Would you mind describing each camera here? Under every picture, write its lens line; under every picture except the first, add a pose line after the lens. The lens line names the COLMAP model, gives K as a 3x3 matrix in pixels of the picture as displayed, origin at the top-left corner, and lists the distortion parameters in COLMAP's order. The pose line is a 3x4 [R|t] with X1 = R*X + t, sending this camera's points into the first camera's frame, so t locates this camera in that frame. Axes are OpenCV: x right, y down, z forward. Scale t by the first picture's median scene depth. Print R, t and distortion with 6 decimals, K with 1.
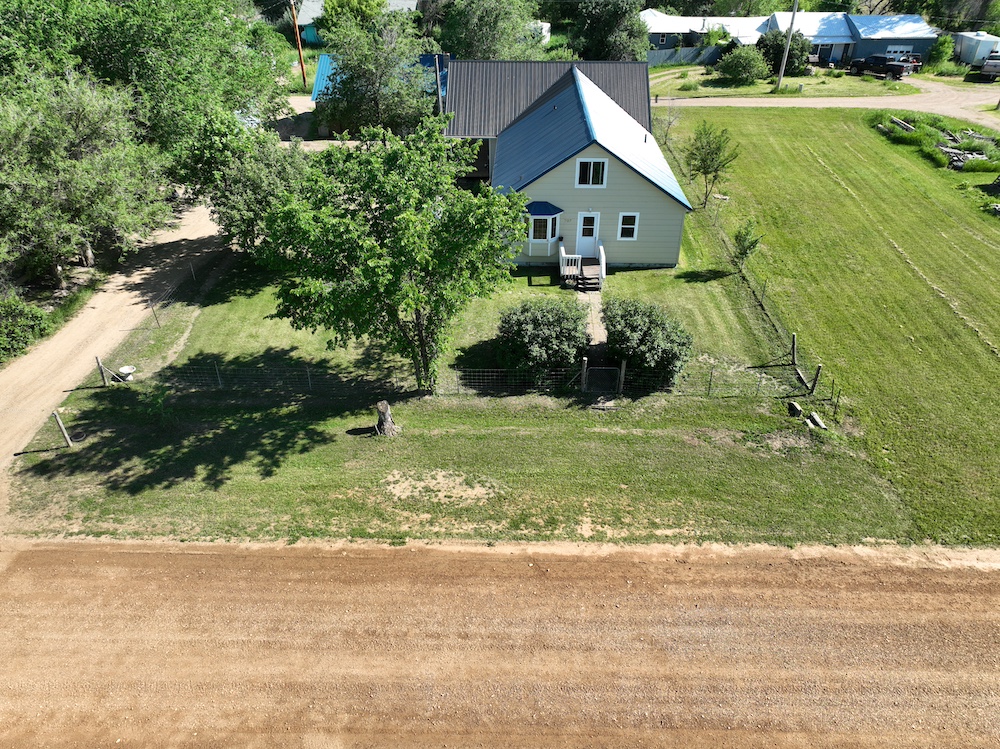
lens RADIAL K [[698.7, 0, 505.7], [0, 698.7, 374.6], [0, 0, 1]] dist [-0.004473, 0.021955]
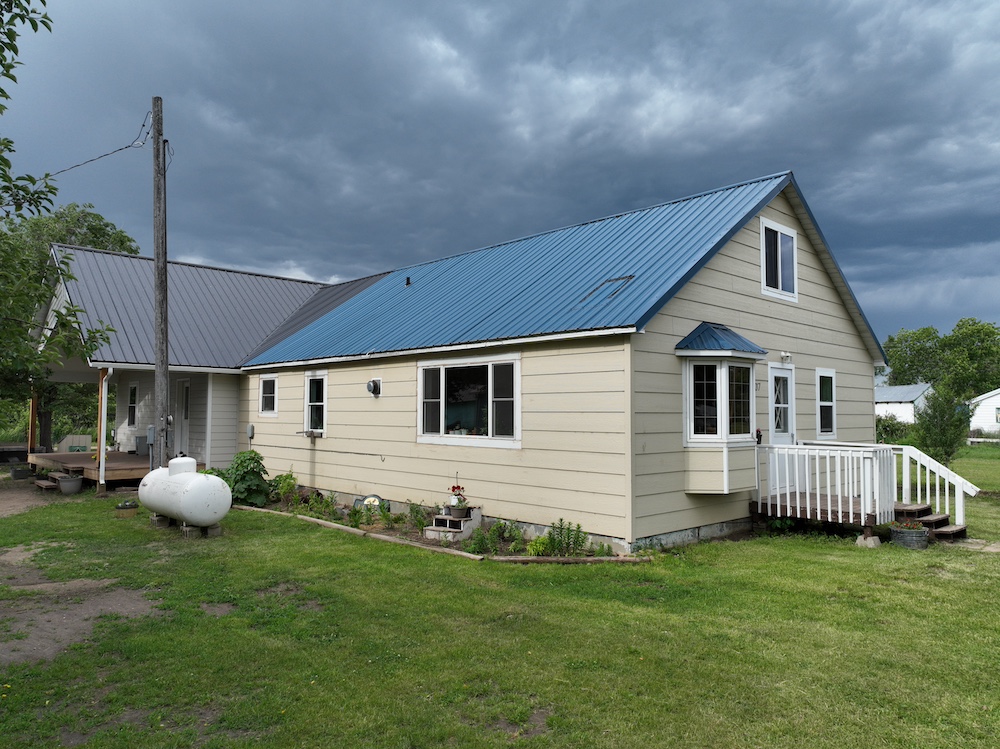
lens RADIAL K [[698.7, 0, 499.6], [0, 698.7, 374.8], [0, 0, 1]] dist [-0.004473, 0.021955]
pose [[0.713160, 0.045281, 0.699537, -0.368887], [0.379071, 0.814511, -0.439177, -0.169981], [-0.589667, 0.578378, 0.563712, 1.260661]]
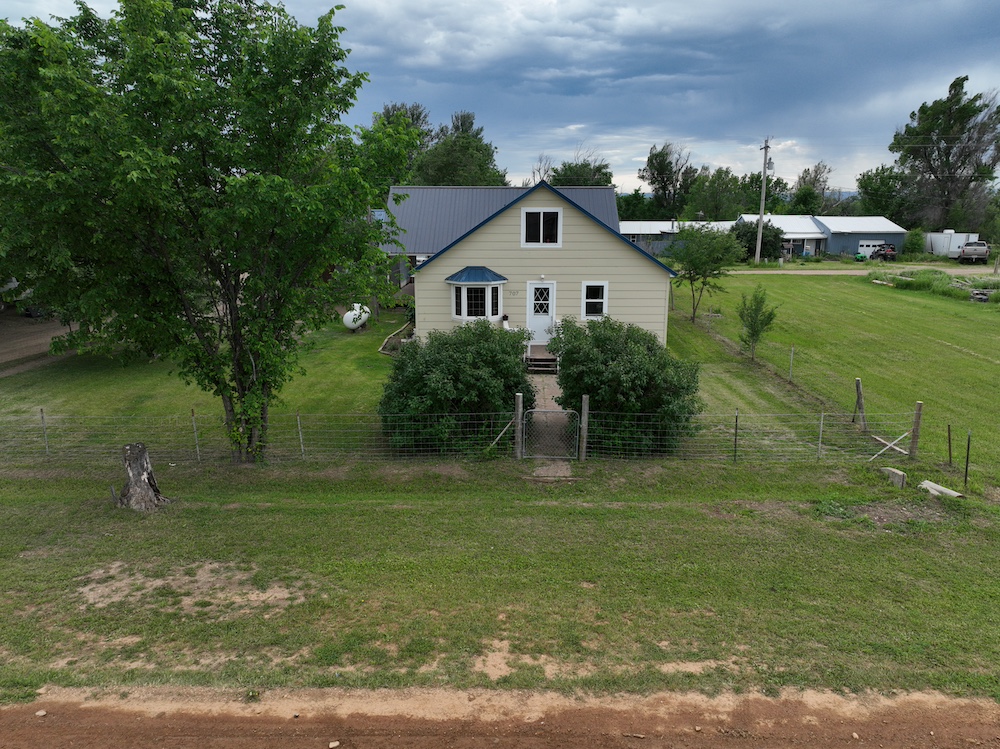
lens RADIAL K [[698.7, 0, 504.0], [0, 698.7, 377.8], [0, 0, 1]] dist [-0.004473, 0.021955]
pose [[0.999935, -0.002736, 0.011105, 0.101109], [0.006418, 0.937891, -0.346872, 0.179603], [-0.009467, 0.346921, 0.937847, 0.476127]]
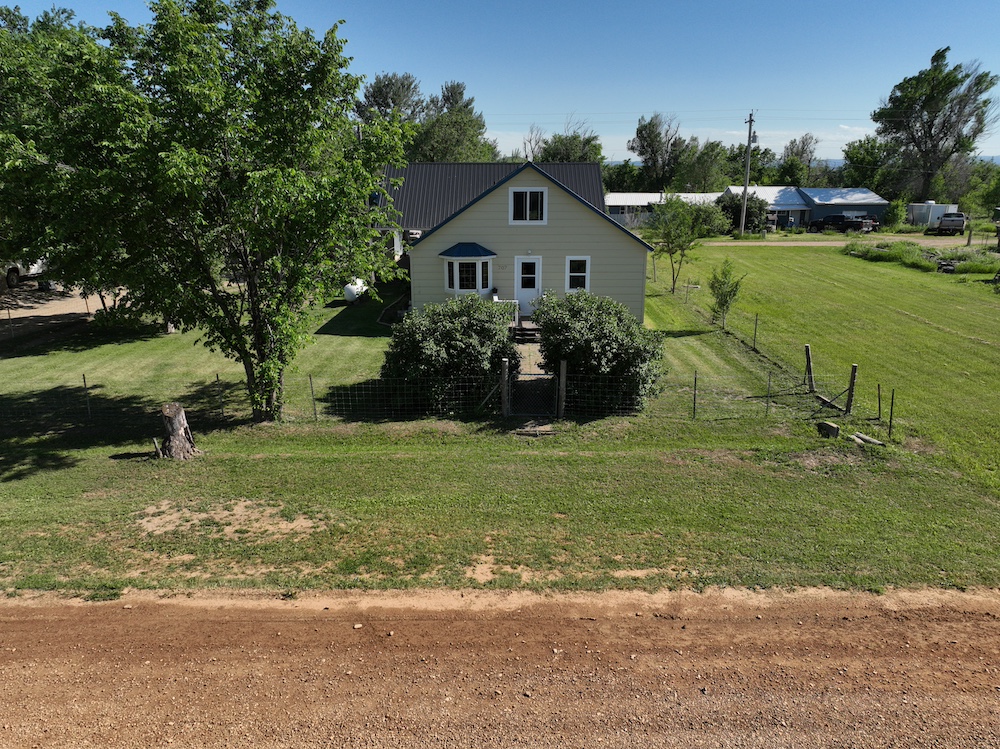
lens RADIAL K [[698.7, 0, 504.4], [0, 698.7, 377.9], [0, 0, 1]] dist [-0.004473, 0.021955]
pose [[0.999746, -0.008462, 0.020889, 0.106251], [0.014461, 0.951728, -0.306602, 0.212484], [-0.017286, 0.306827, 0.951608, 0.396142]]
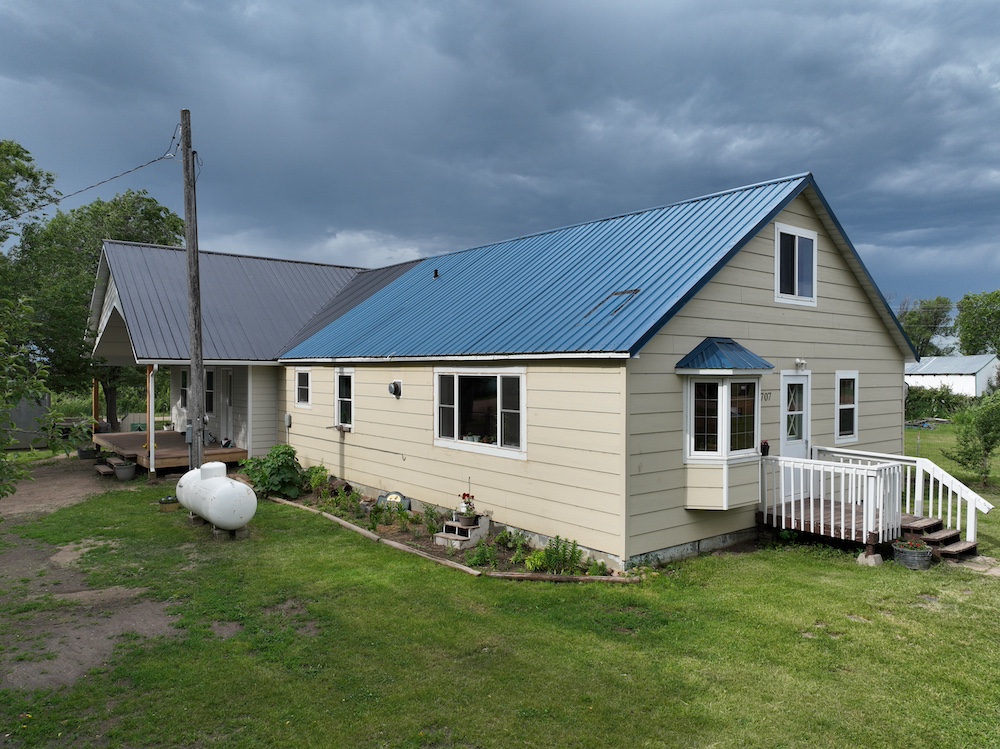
lens RADIAL K [[698.7, 0, 500.9], [0, 698.7, 372.8], [0, 0, 1]] dist [-0.004473, 0.021955]
pose [[0.767675, 0.001786, 0.640837, -0.351881], [0.346798, 0.839758, -0.417778, -0.185226], [-0.538894, 0.542958, 0.644042, 1.209270]]
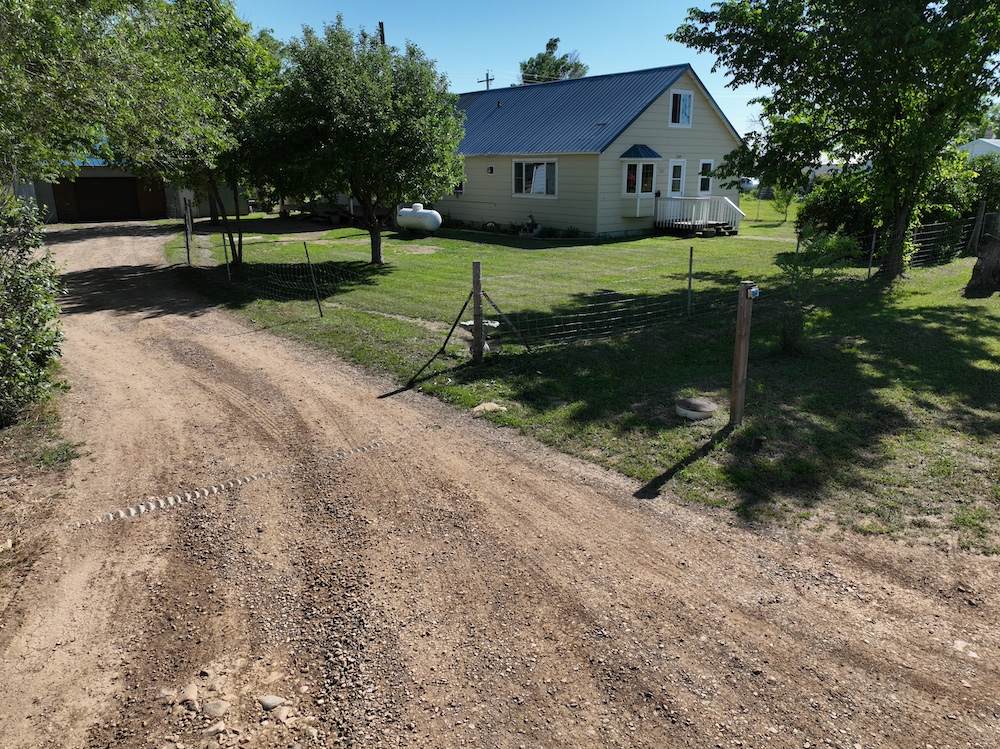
lens RADIAL K [[698.7, 0, 503.5], [0, 698.7, 374.0], [0, 0, 1]] dist [-0.004473, 0.021955]
pose [[0.760644, -0.181145, 0.623383, -0.873029], [0.357347, 0.918533, -0.169119, 0.101382], [-0.541963, 0.351404, 0.763408, 0.809210]]
